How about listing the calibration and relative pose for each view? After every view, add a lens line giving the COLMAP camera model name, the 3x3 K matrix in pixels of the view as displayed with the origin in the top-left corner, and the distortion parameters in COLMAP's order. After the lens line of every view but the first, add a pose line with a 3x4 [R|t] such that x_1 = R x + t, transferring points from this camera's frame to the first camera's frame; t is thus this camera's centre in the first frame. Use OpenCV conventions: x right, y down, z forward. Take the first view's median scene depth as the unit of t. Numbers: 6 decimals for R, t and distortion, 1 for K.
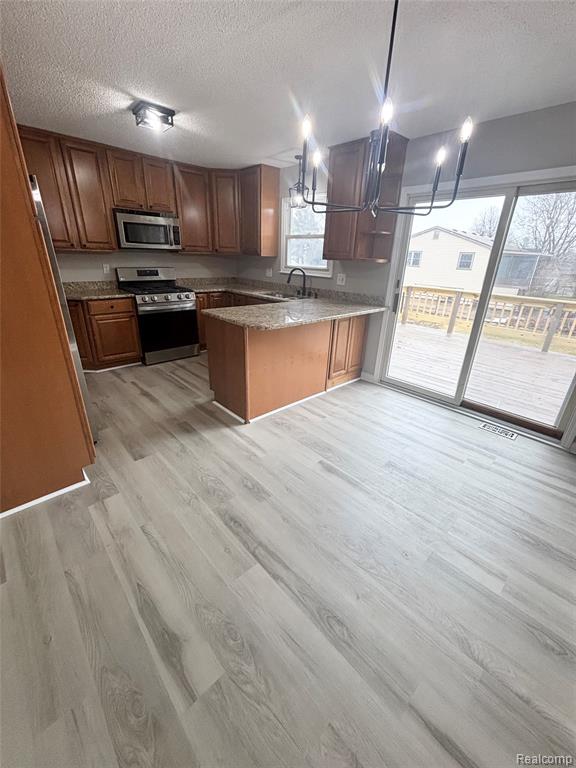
lens RADIAL K [[310.0, 0, 287.2], [0, 310.0, 383.1], [0, 0, 1]] dist [0.003673, 0.000223]
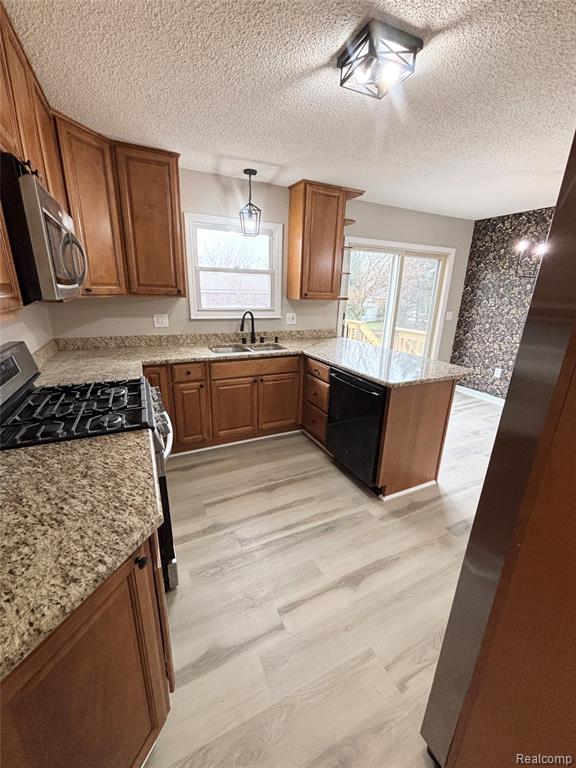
lens RADIAL K [[312.0, 0, 288.0], [0, 312.0, 384.0], [0, 0, 1]] dist [-0.002974, -0.000694]
pose [[0.295266, -0.307434, 0.904601, -0.782327], [0.352944, 0.914940, 0.195744, -0.362345], [-0.887833, 0.261477, 0.378658, 0.754816]]
